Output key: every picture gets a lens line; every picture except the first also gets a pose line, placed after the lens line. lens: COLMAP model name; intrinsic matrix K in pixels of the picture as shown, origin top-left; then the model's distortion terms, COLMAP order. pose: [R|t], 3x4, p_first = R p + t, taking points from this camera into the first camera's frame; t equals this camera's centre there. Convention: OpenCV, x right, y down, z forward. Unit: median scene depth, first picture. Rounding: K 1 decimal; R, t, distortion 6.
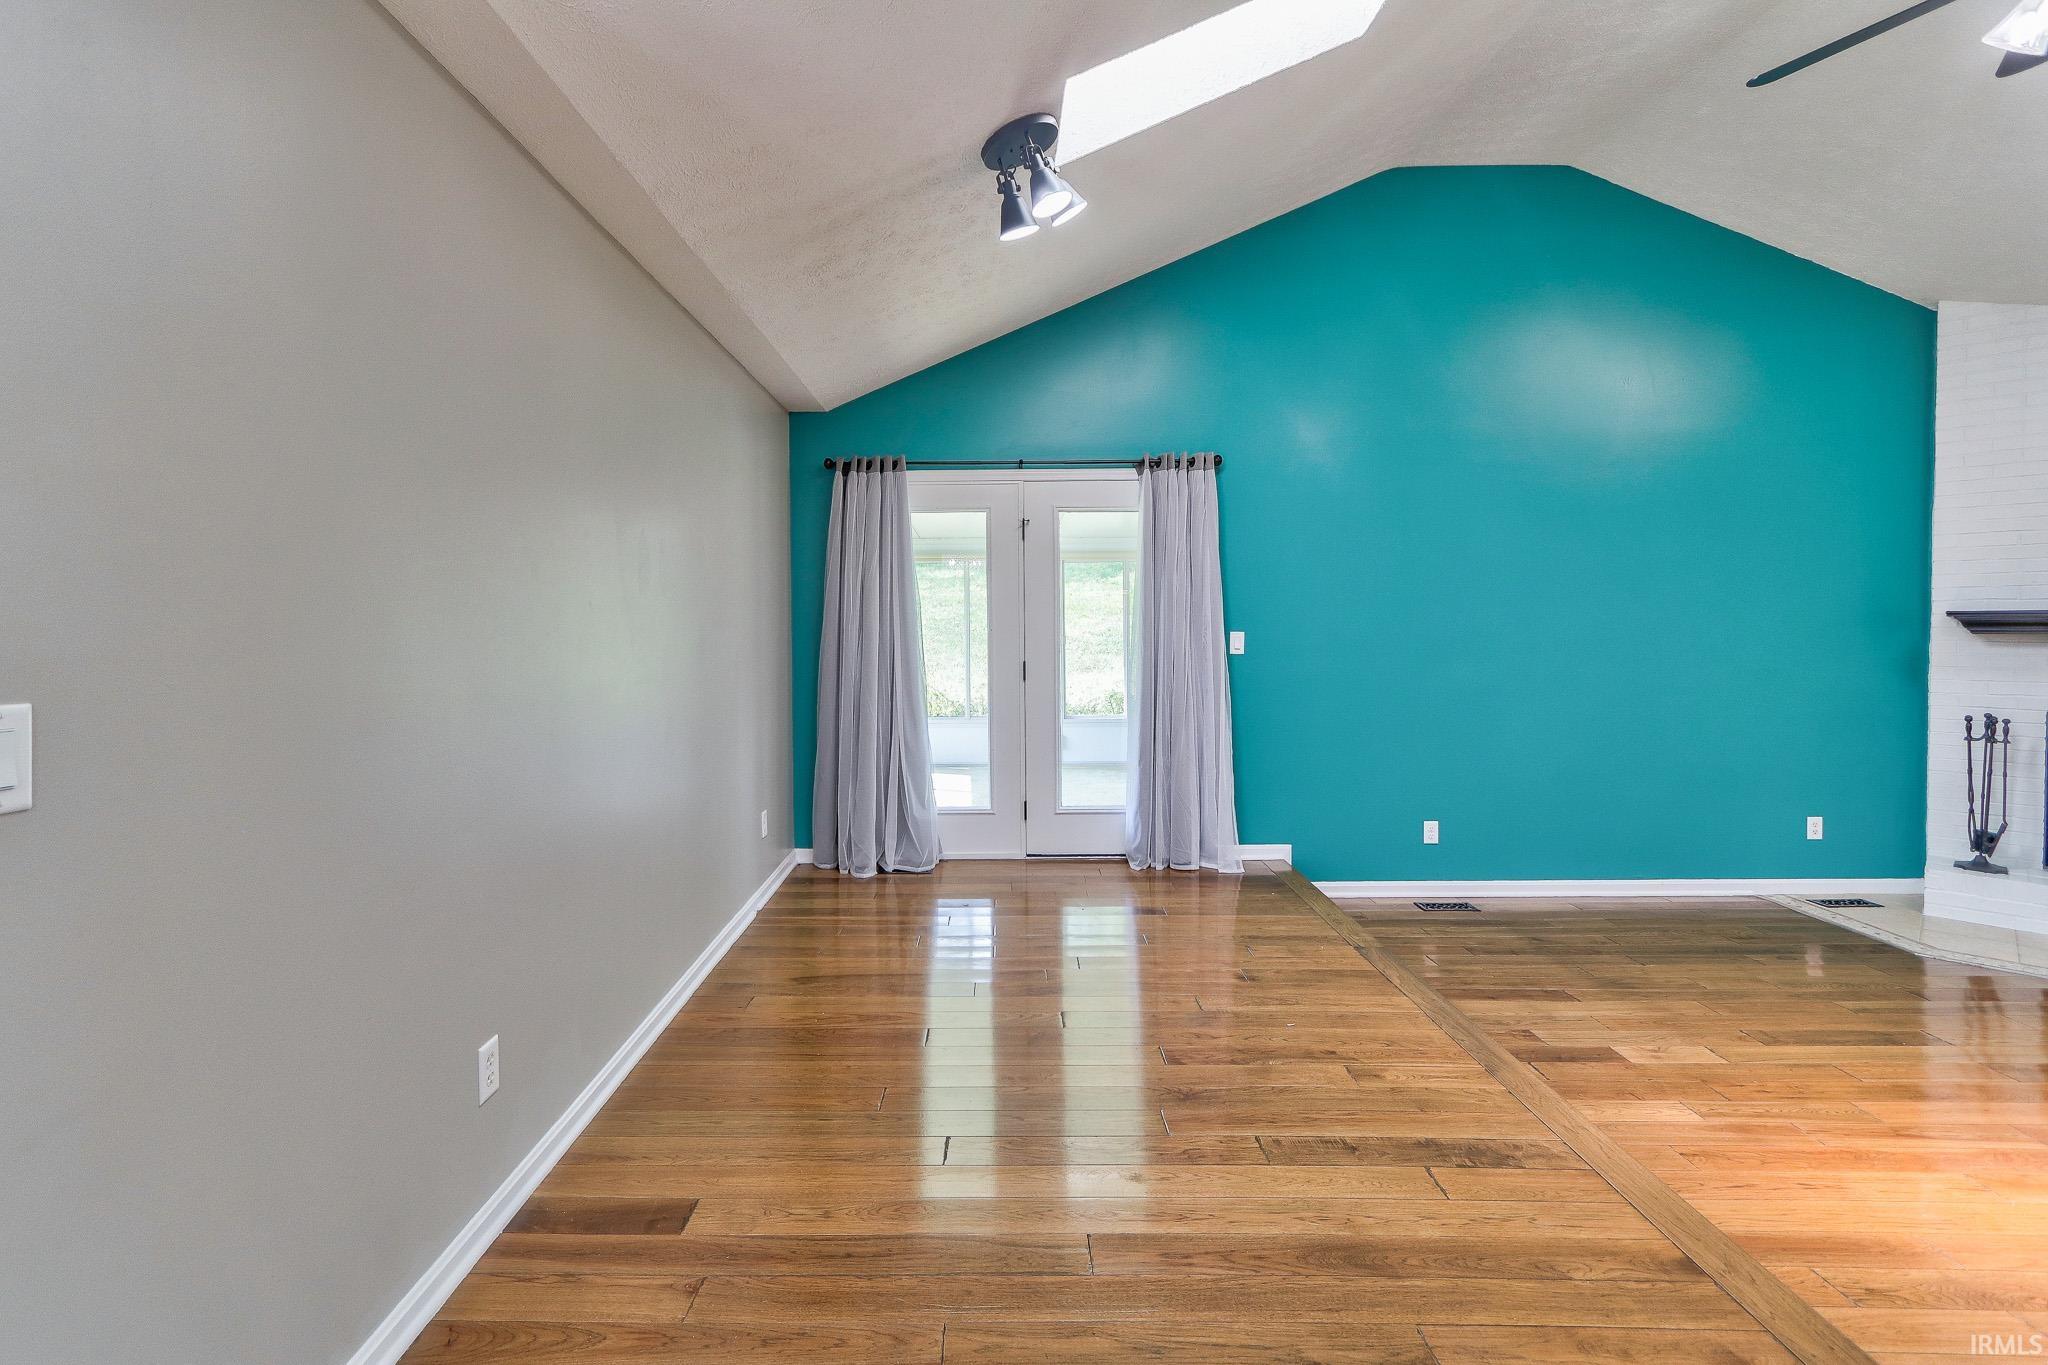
lens RADIAL K [[932.4, 0, 1014.3], [0, 932.4, 645.5], [0, 0, 1]] dist [0.001646, 0.000522]
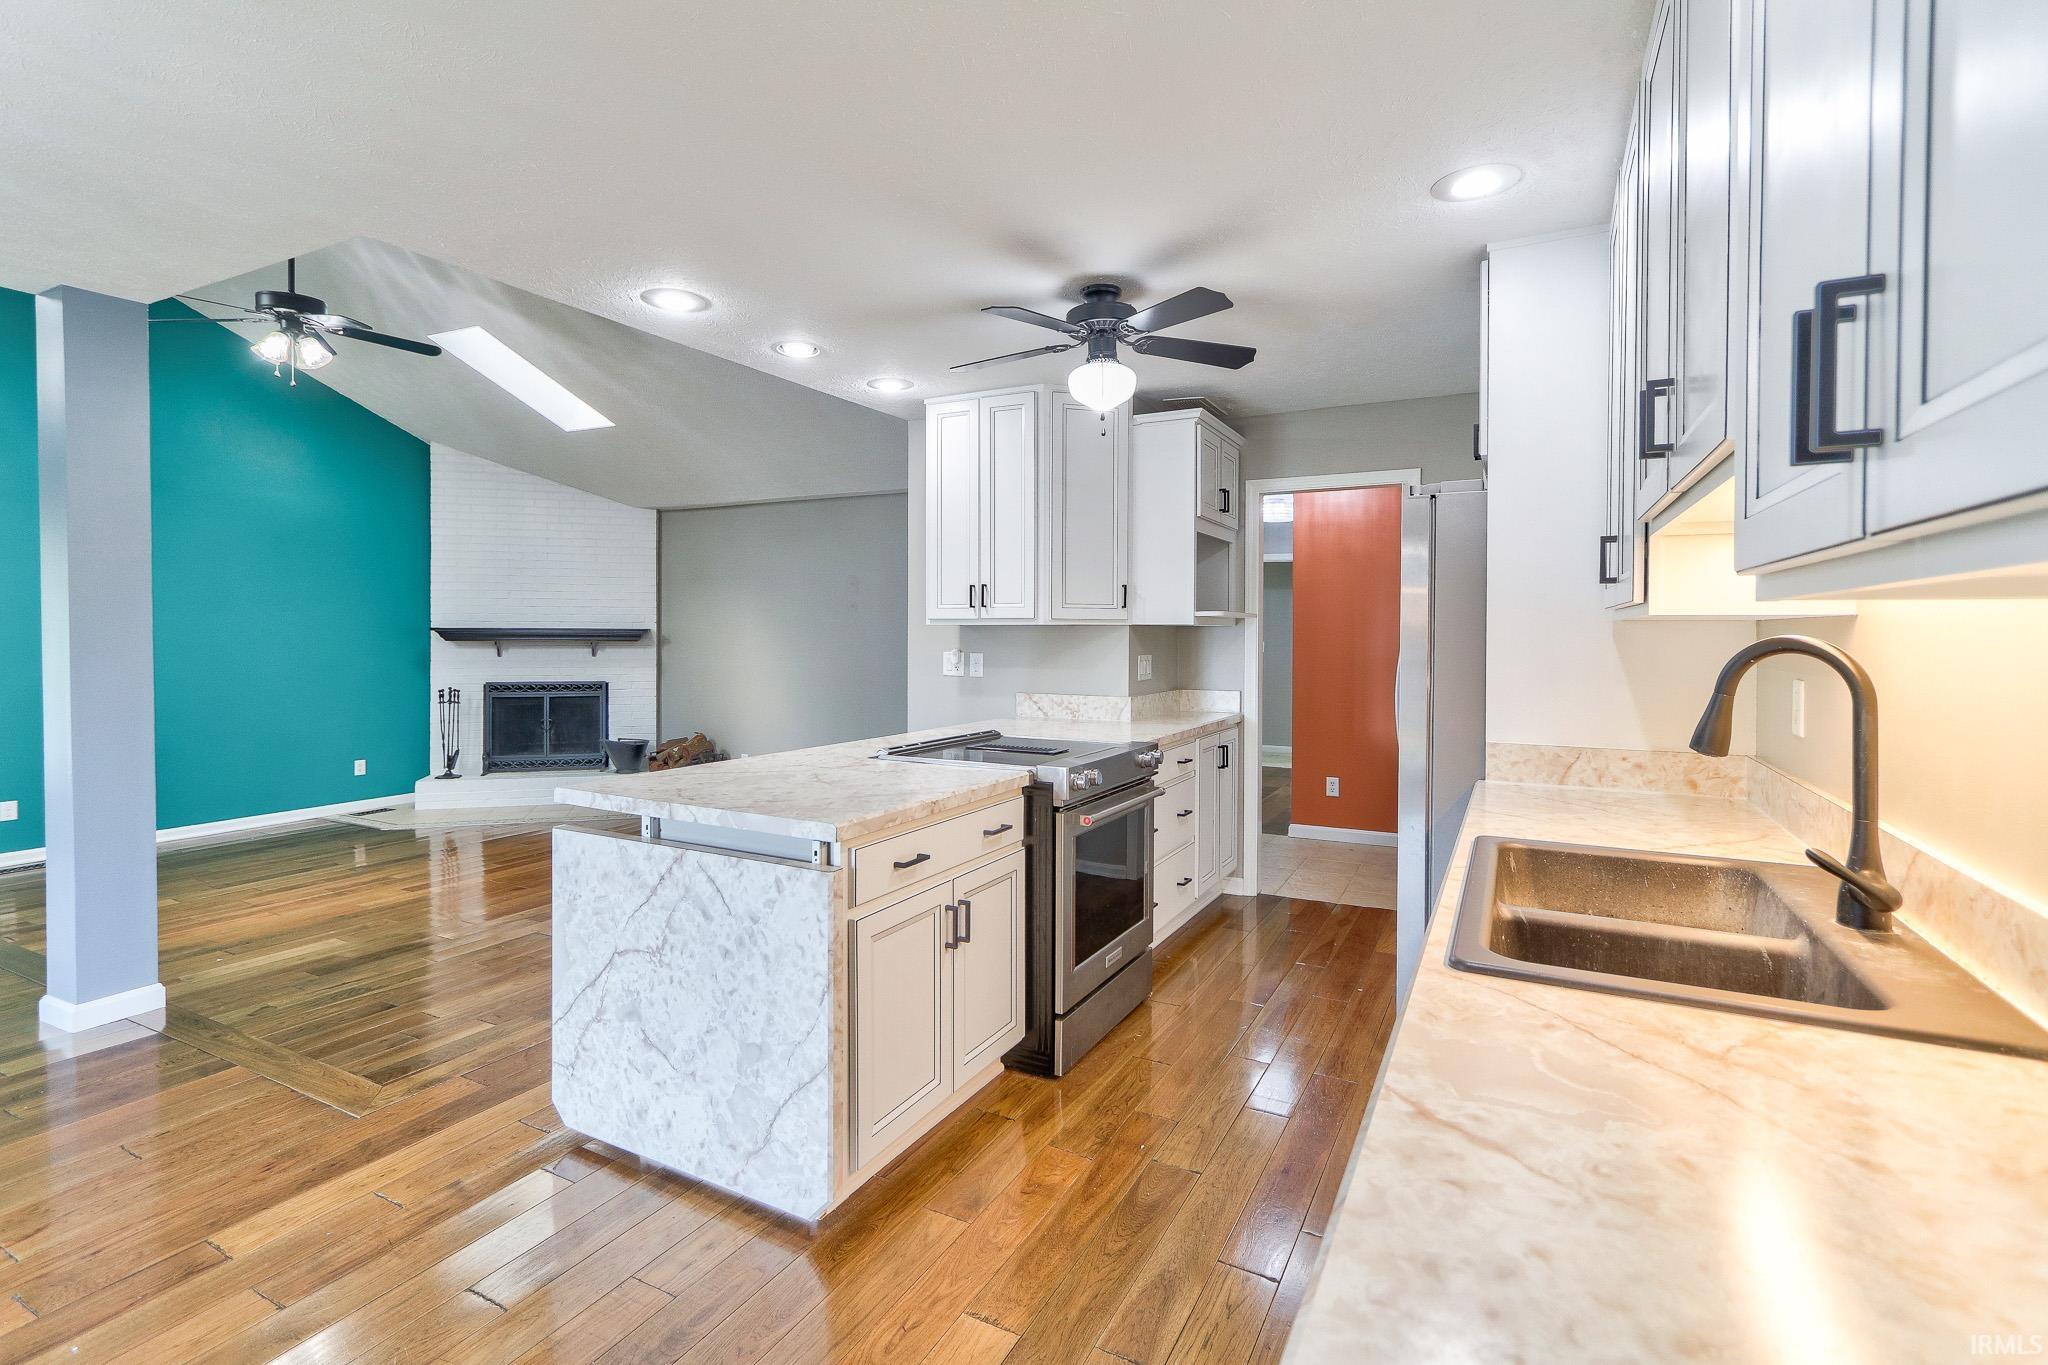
lens RADIAL K [[947.1, 0, 1024.9], [0, 947.1, 640.5], [0, 0, 1]] dist [0.002200, 0.001053]
pose [[0.445819, 0.002889, 0.895118, -0.048544], [0.012487, 0.999877, -0.009446, 0.016237], [-0.895036, 0.015389, 0.445729, -0.694394]]
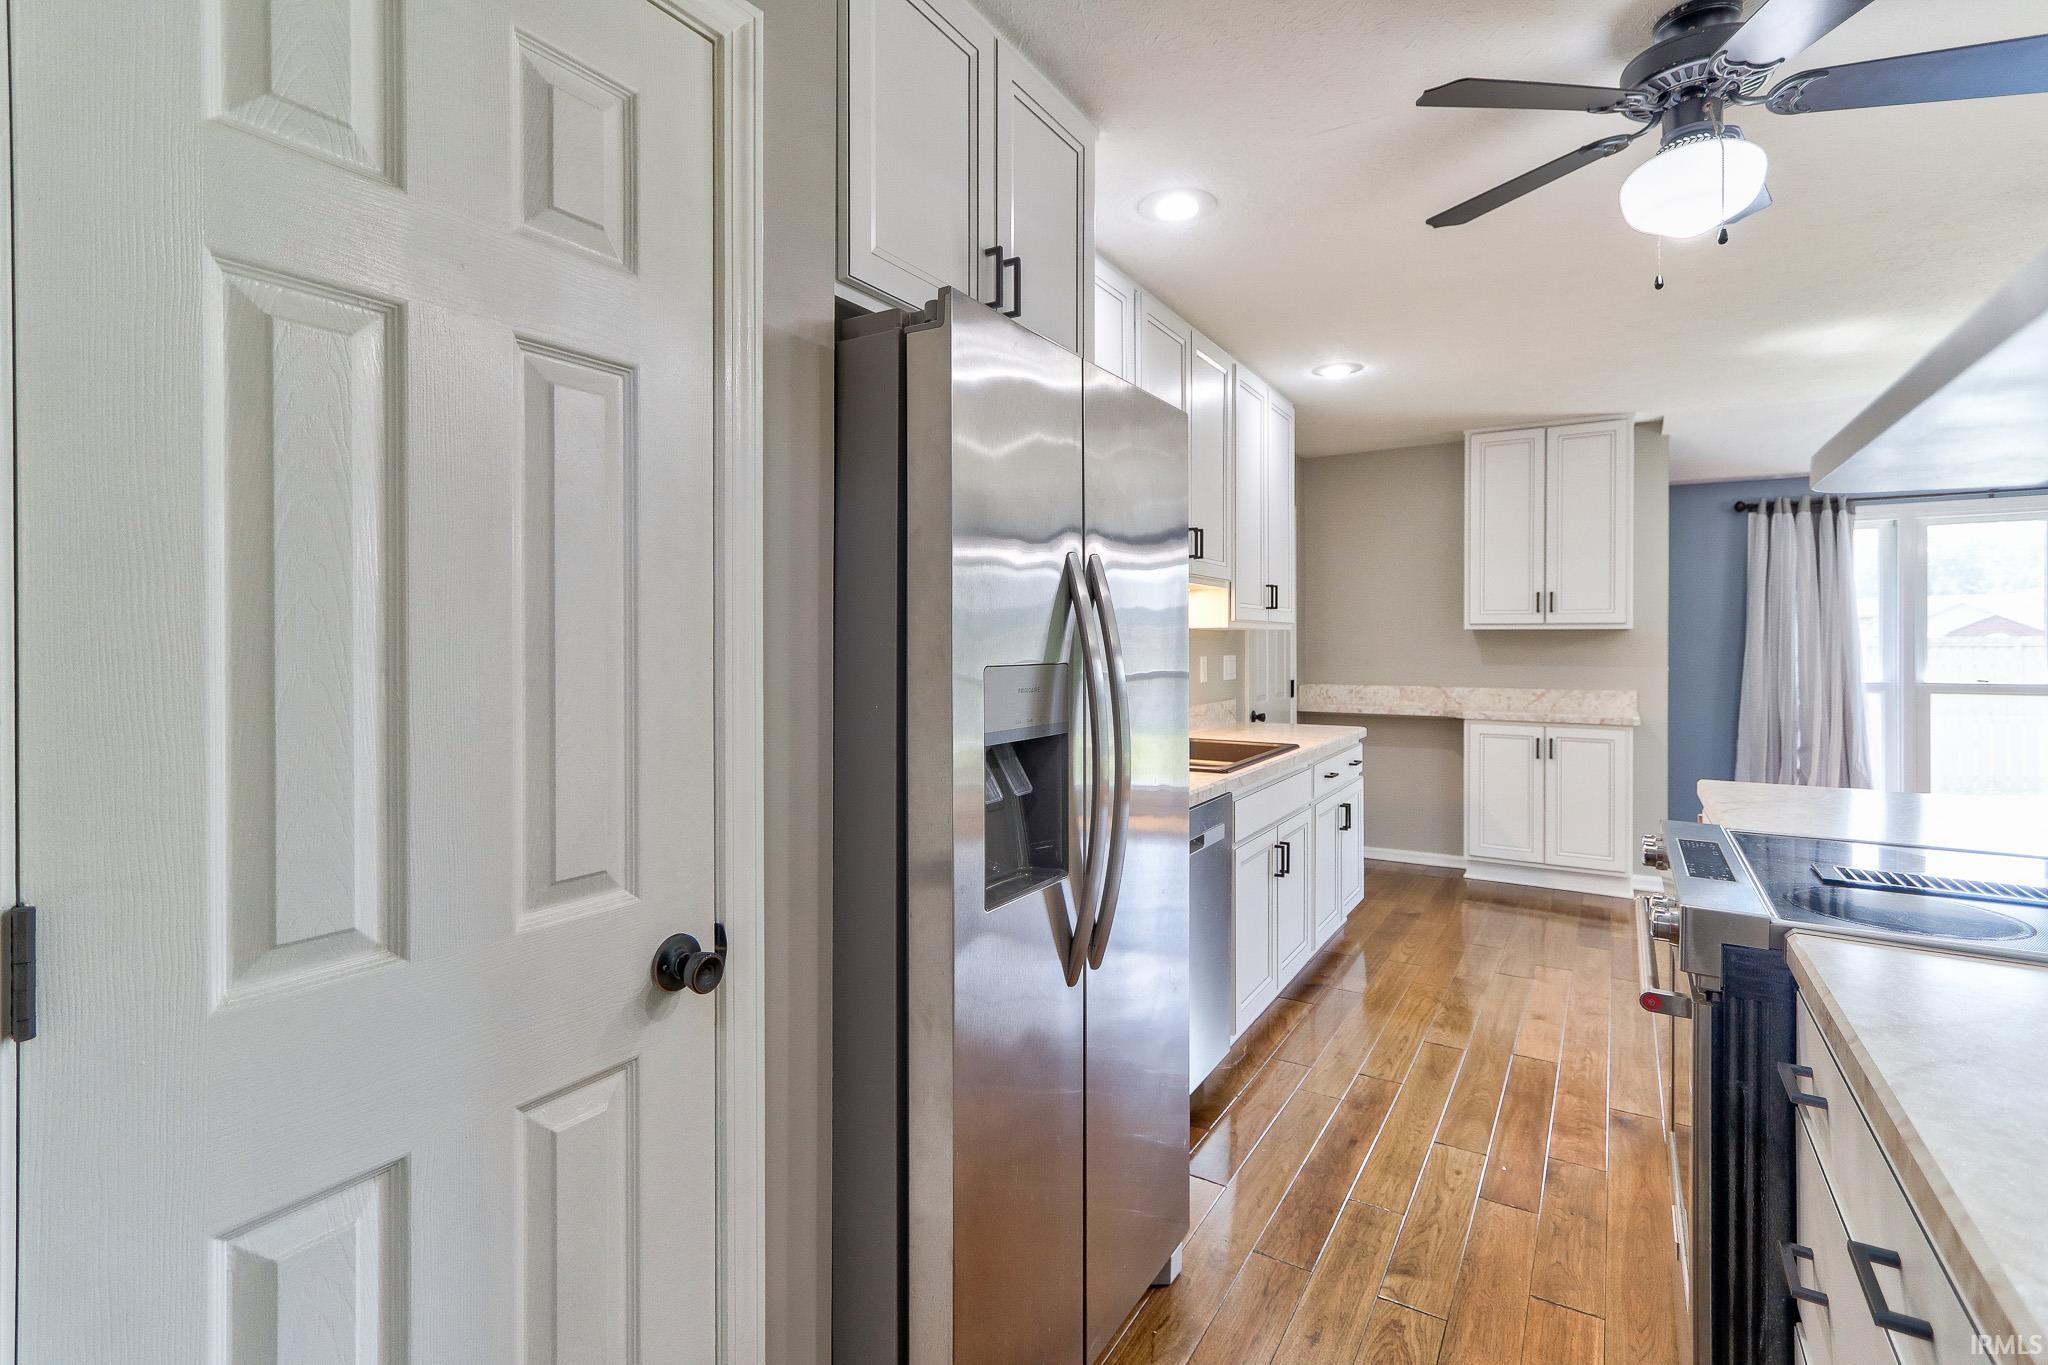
lens RADIAL K [[932.4, 0, 1014.3], [0, 932.4, 645.5], [0, 0, 1]] dist [0.001646, 0.000522]
pose [[-0.517082, 0.008970, -0.855889, 0.928346], [-0.017731, 0.999618, 0.021188, 0.010465], [0.855752, 0.026131, -0.516726, -0.503321]]
